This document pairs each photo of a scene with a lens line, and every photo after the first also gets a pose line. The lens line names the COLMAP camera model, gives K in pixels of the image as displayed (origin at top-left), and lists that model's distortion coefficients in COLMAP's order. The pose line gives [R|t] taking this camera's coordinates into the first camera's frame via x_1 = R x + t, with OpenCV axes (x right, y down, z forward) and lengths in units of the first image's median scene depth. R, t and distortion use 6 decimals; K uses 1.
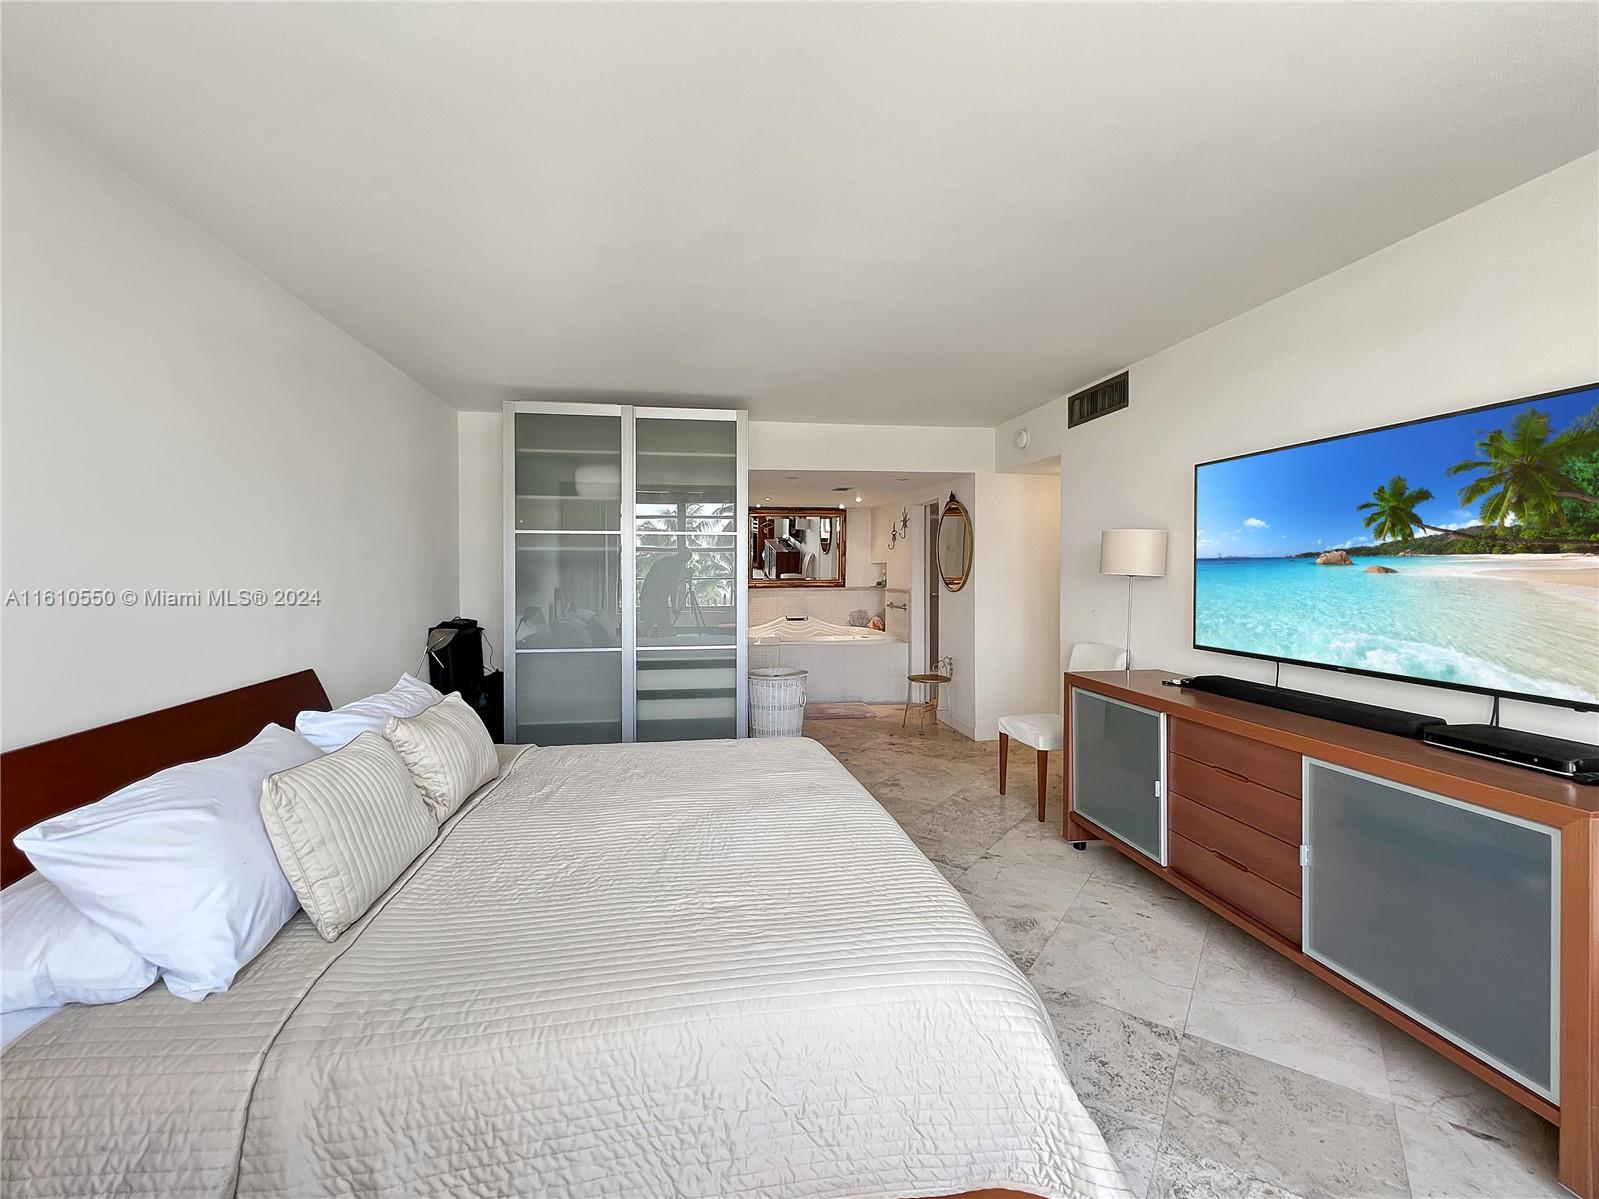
lens RADIAL K [[642.3, 0, 766.3], [0, 642.3, 572.7], [0, 0, 1]] dist [0.000715, 0.000998]
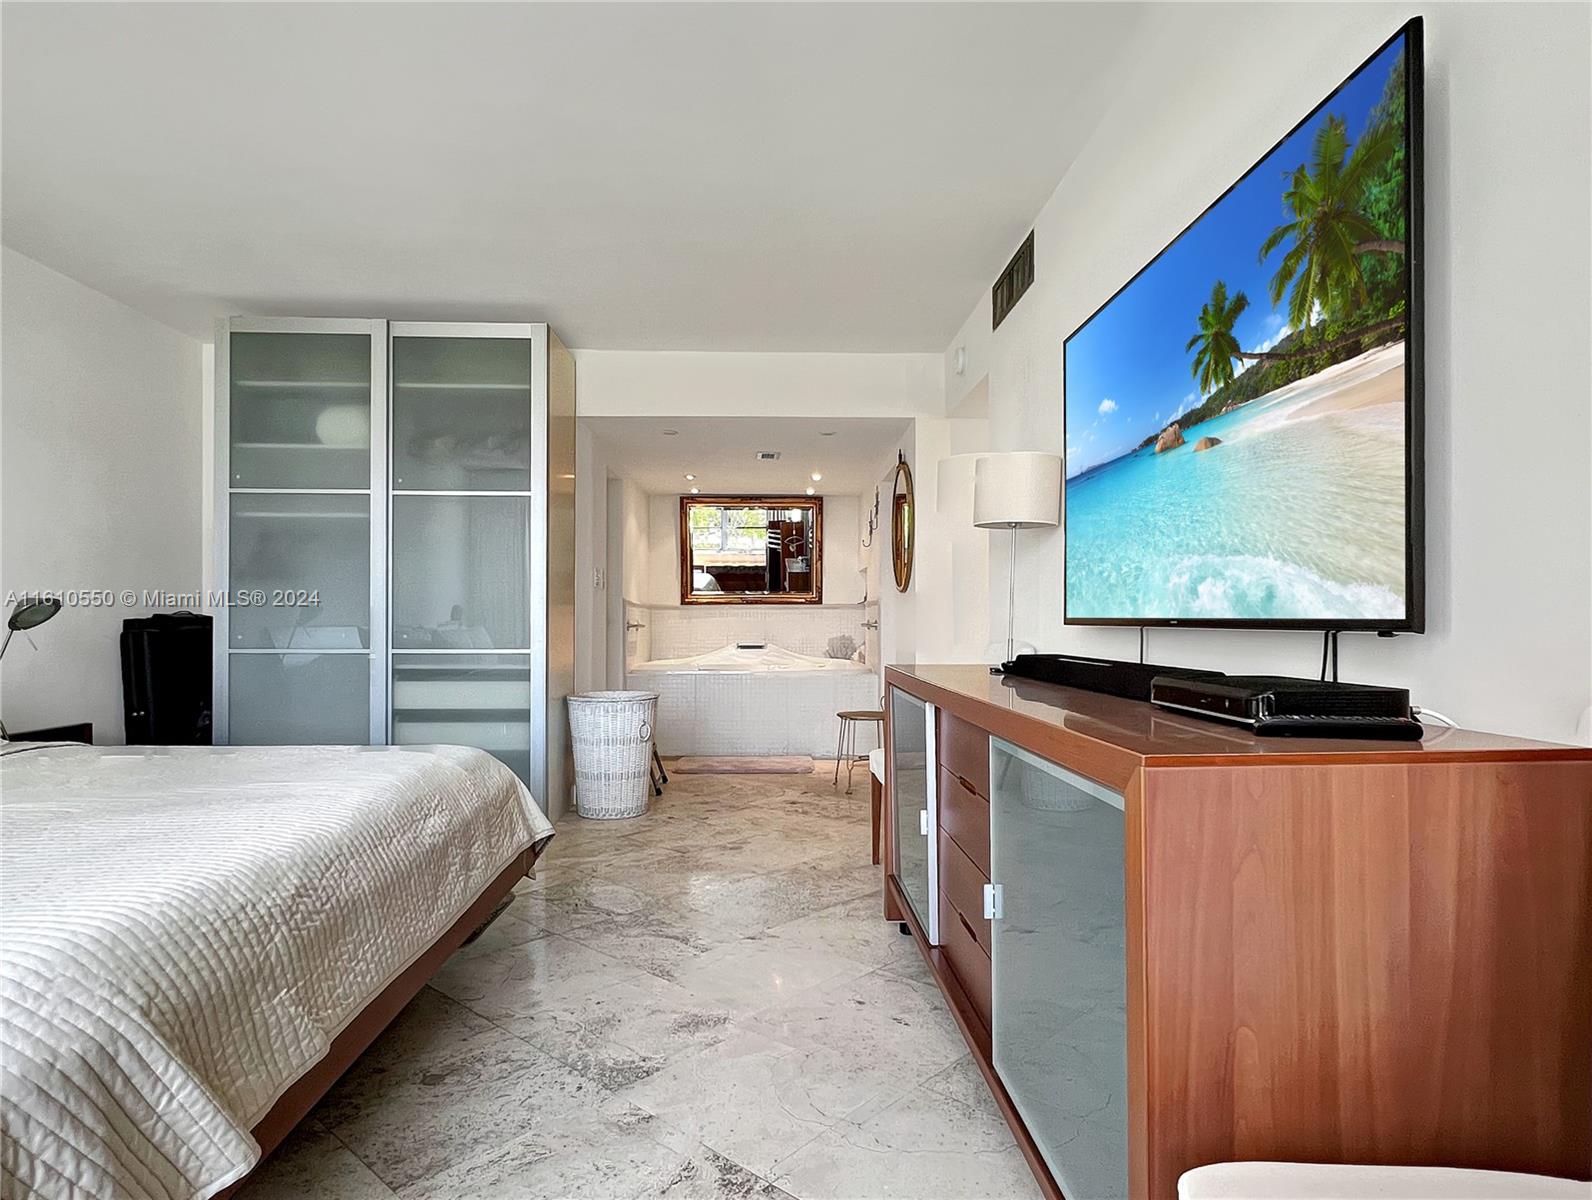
lens RADIAL K [[847.4, 0, 761.0], [0, 847.4, 601.5], [0, 0, 1]] dist [0.002497, -0.024016]
pose [[0.993660, 0.000002, -0.112430, 0.663190], [-0.002524, 0.999748, -0.022293, 0.170025], [0.112402, 0.022435, 0.993410, 0.182540]]
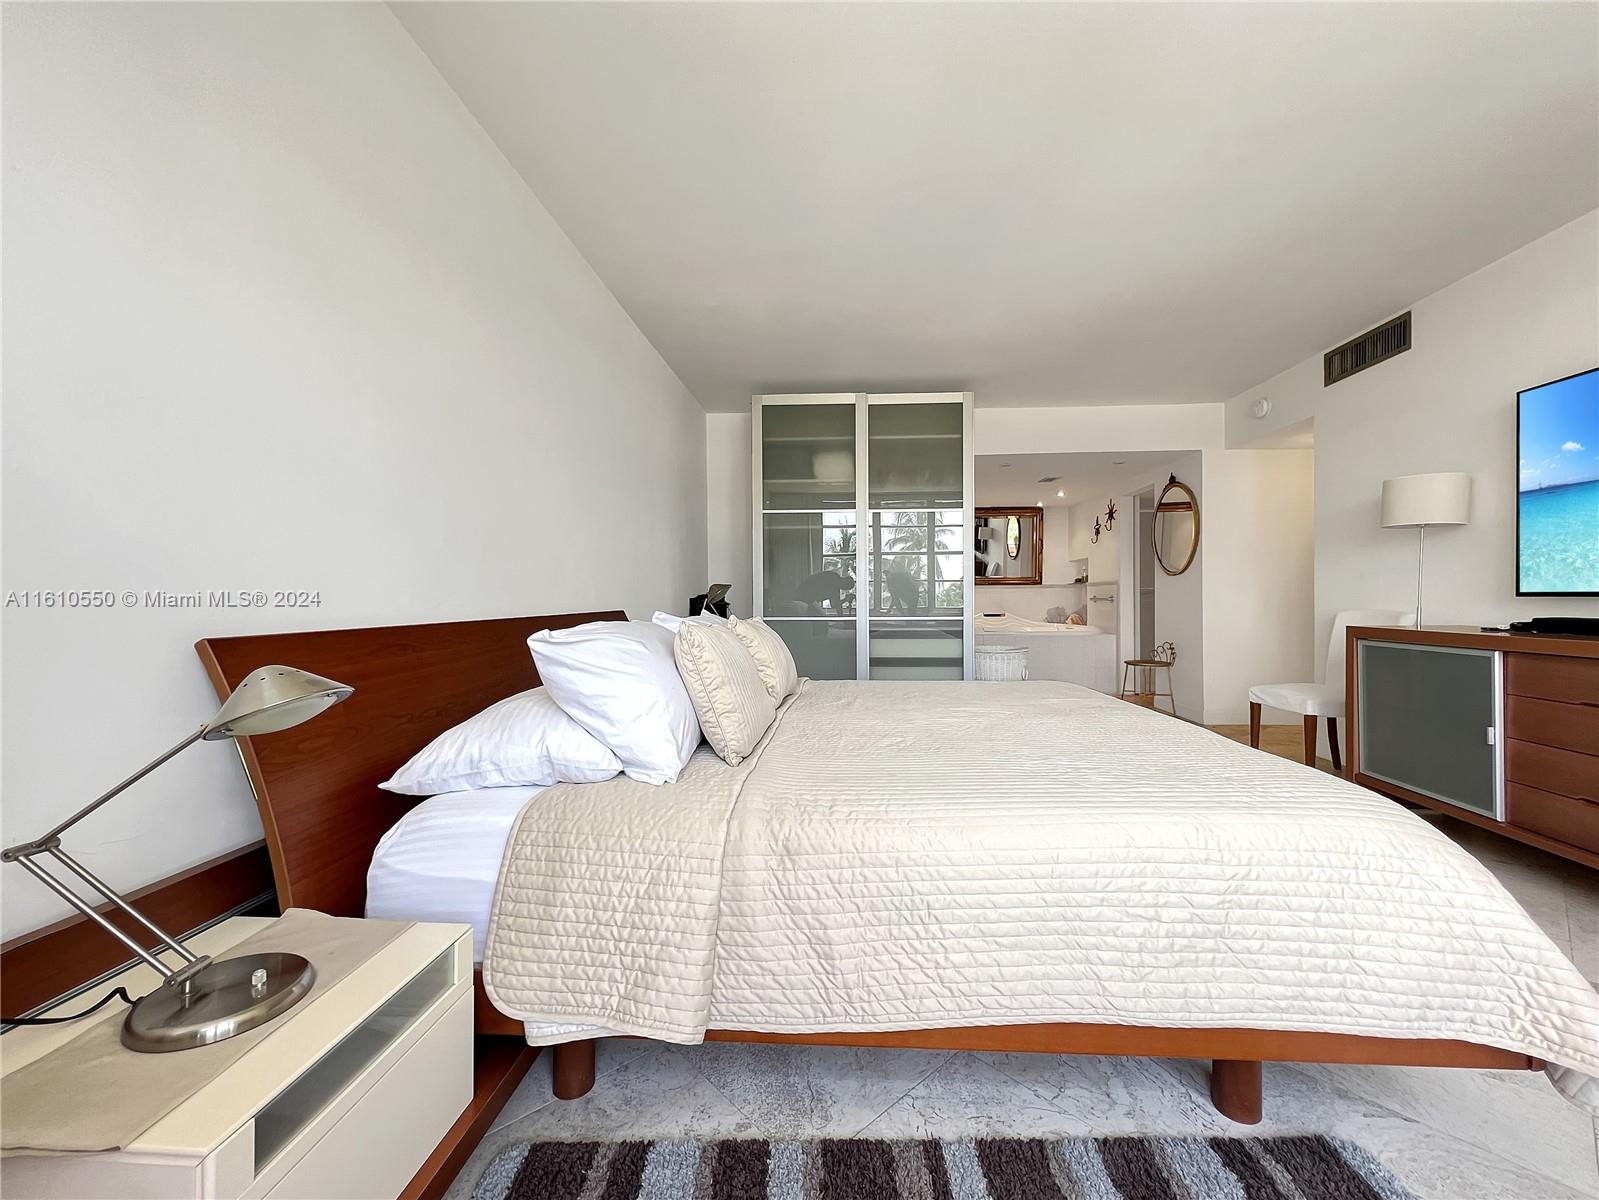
lens RADIAL K [[599.8, 0, 817.9], [0, 599.8, 596.9], [0, 0, 1]] dist [0.000435, -0.000021]
pose [[0.982377, -0.004093, -0.186867, -0.203405], [0.004157, 0.999991, -0.000049, 0.167867], [0.186865, -0.000729, 0.982385, -0.012509]]
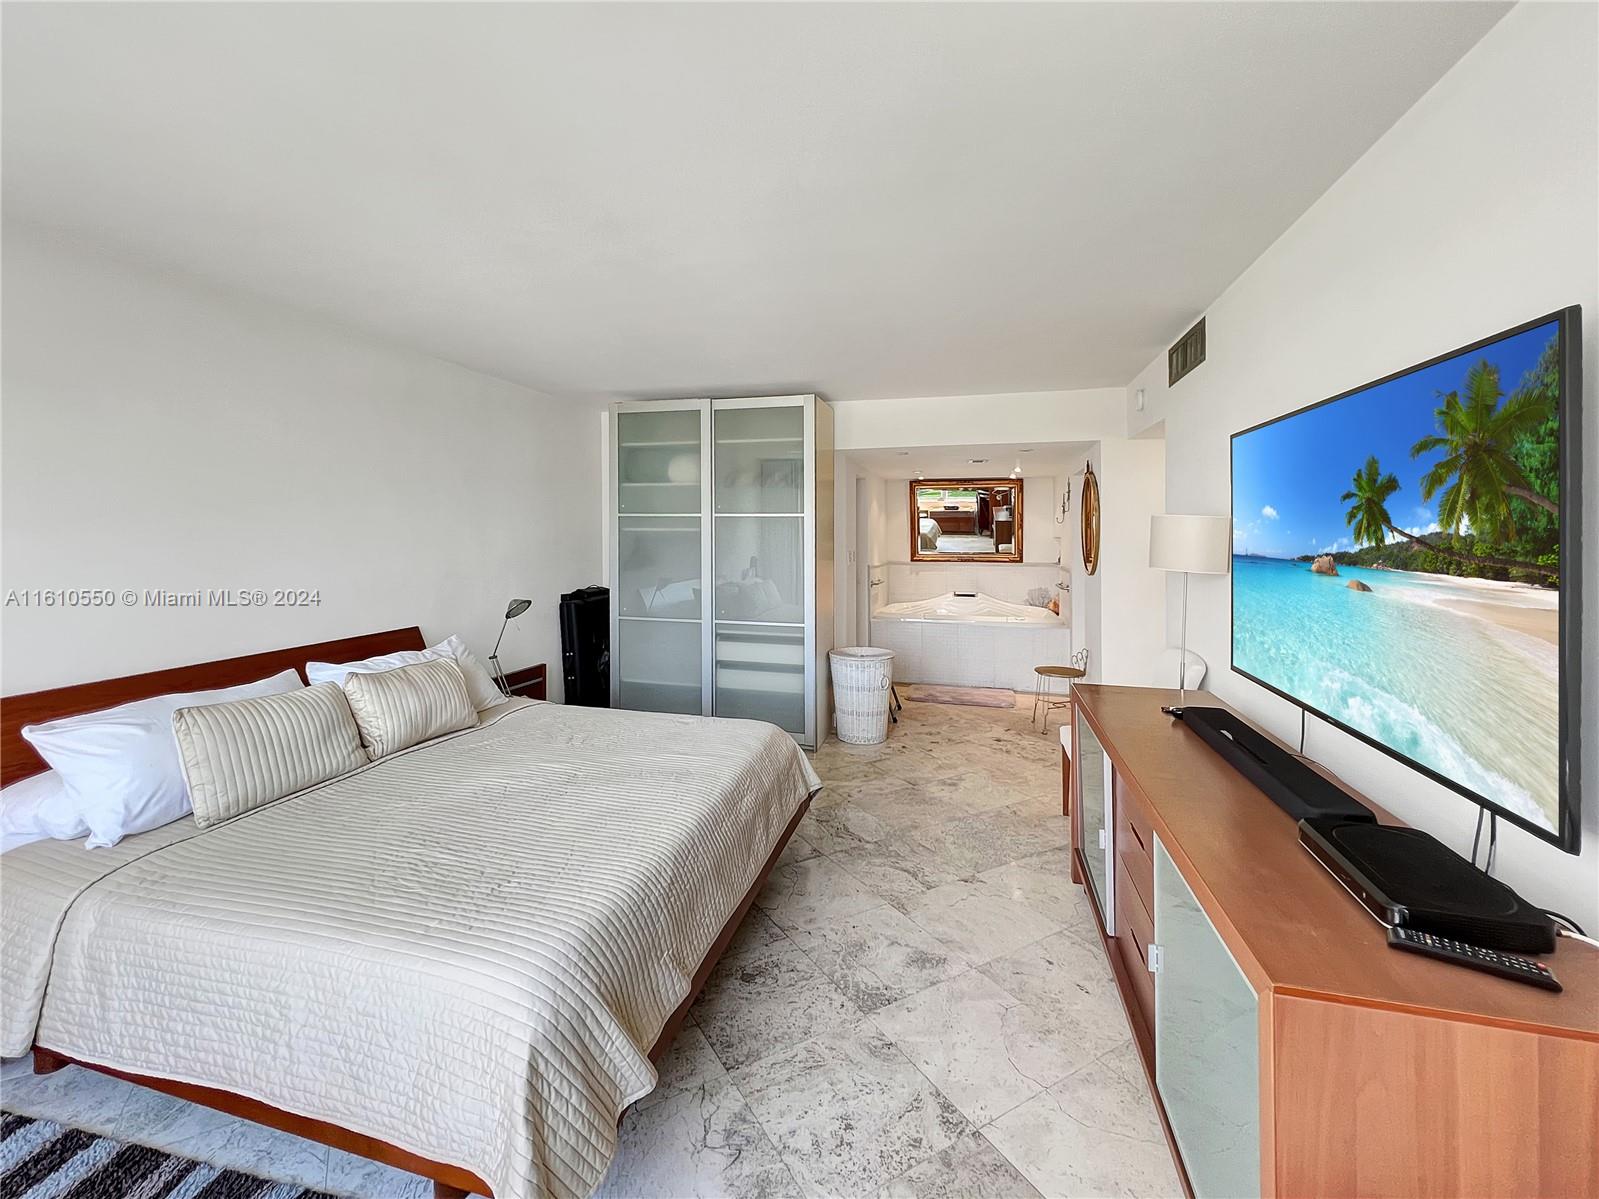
lens RADIAL K [[635.8, 0, 793.3], [0, 635.8, 525.2], [0, 0, 1]] dist [0.001261, -0.000514]
pose [[0.925127, 0.002102, -0.379651, 0.673733], [-0.008309, 0.999857, -0.014709, -0.059414], [0.379566, 0.016762, 0.925013, 0.110014]]
